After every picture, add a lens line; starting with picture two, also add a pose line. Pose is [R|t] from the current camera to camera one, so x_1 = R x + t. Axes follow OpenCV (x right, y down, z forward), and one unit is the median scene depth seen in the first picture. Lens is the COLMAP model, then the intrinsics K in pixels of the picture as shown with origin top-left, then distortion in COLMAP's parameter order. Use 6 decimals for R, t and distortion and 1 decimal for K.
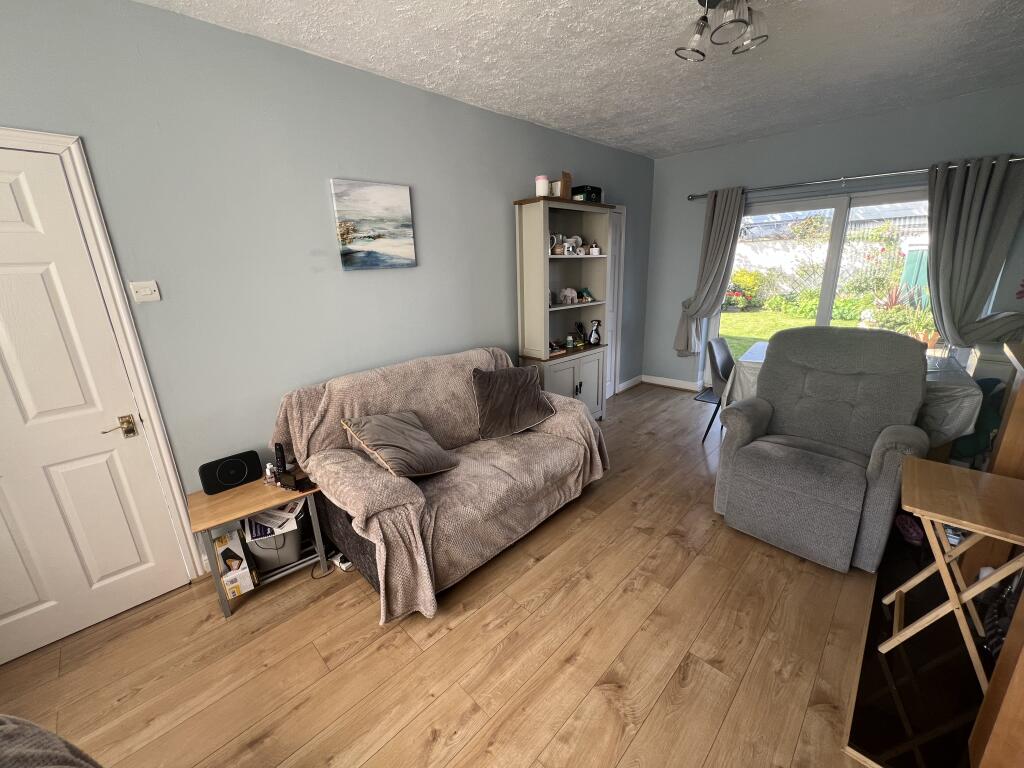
lens RADIAL K [[410.0, 0, 509.3], [0, 410.0, 384.3], [0, 0, 1]] dist [0.002209, -0.000022]
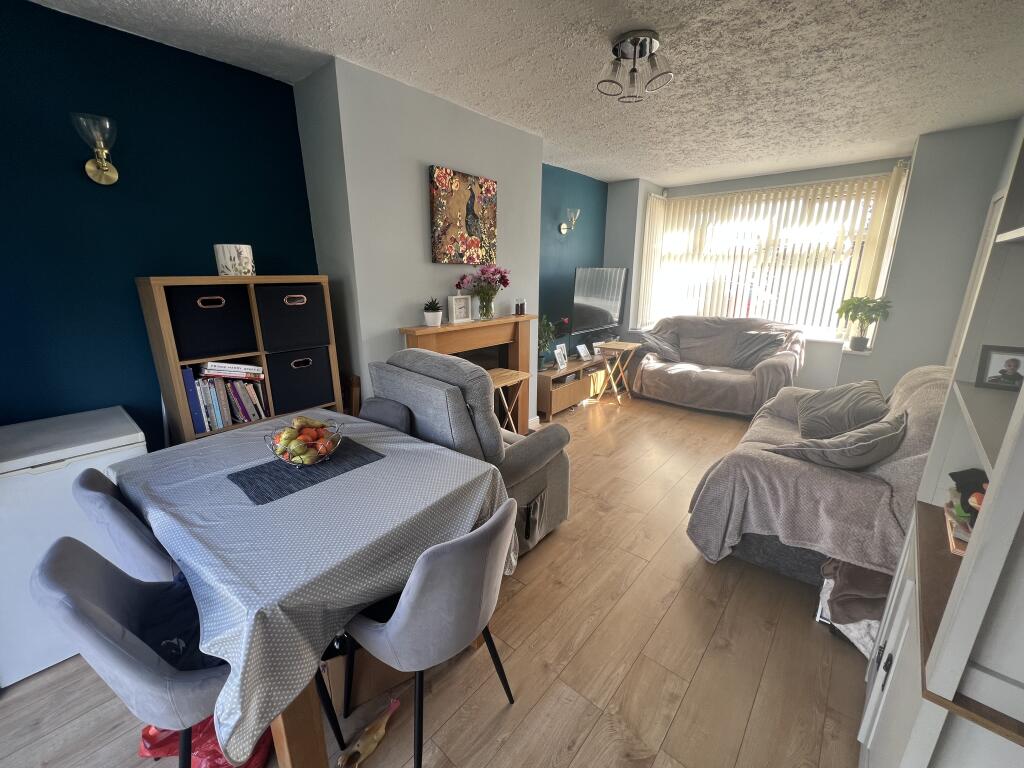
lens RADIAL K [[410.0, 0, 509.3], [0, 410.0, 384.3], [0, 0, 1]] dist [0.002209, -0.000022]
pose [[-0.997516, 0.046473, -0.052939, 0.635797], [0.011066, 0.845566, 0.533757, -0.468923], [0.069568, 0.531845, -0.843979, 1.562813]]
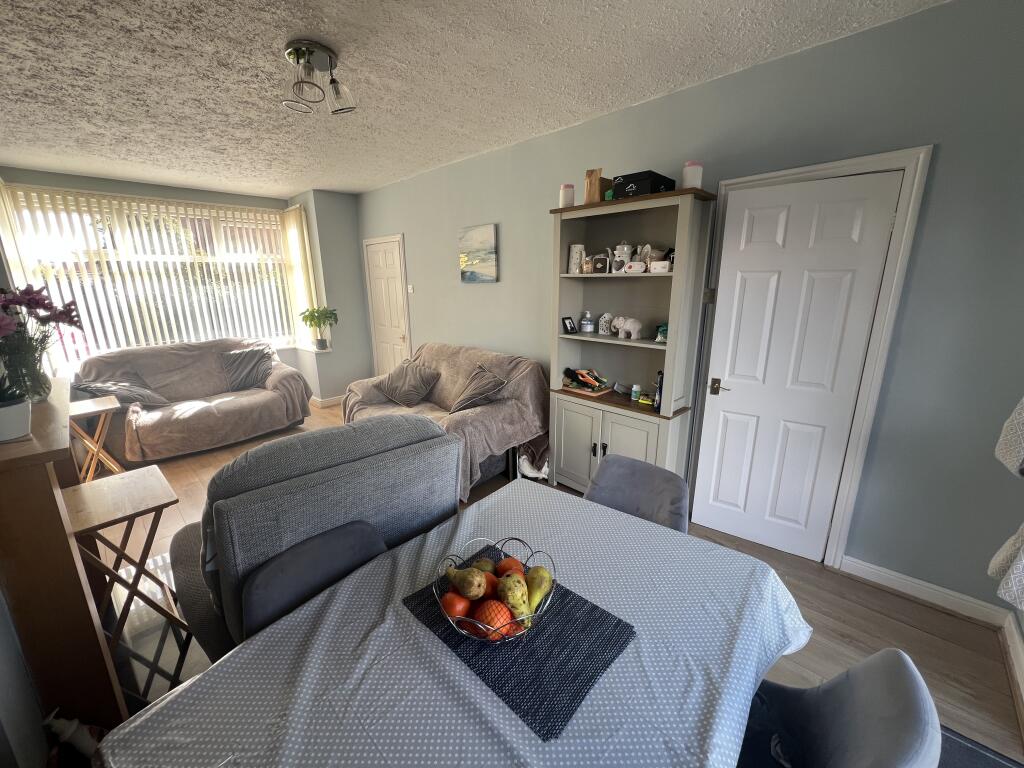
lens RADIAL K [[410.0, 0, 509.3], [0, 410.0, 384.3], [0, 0, 1]] dist [0.002209, -0.000022]
pose [[0.014822, 0.274937, -0.961348, 1.178987], [-0.274689, 0.925581, 0.260473, -0.344831], [0.961419, 0.260211, 0.089241, 1.027965]]
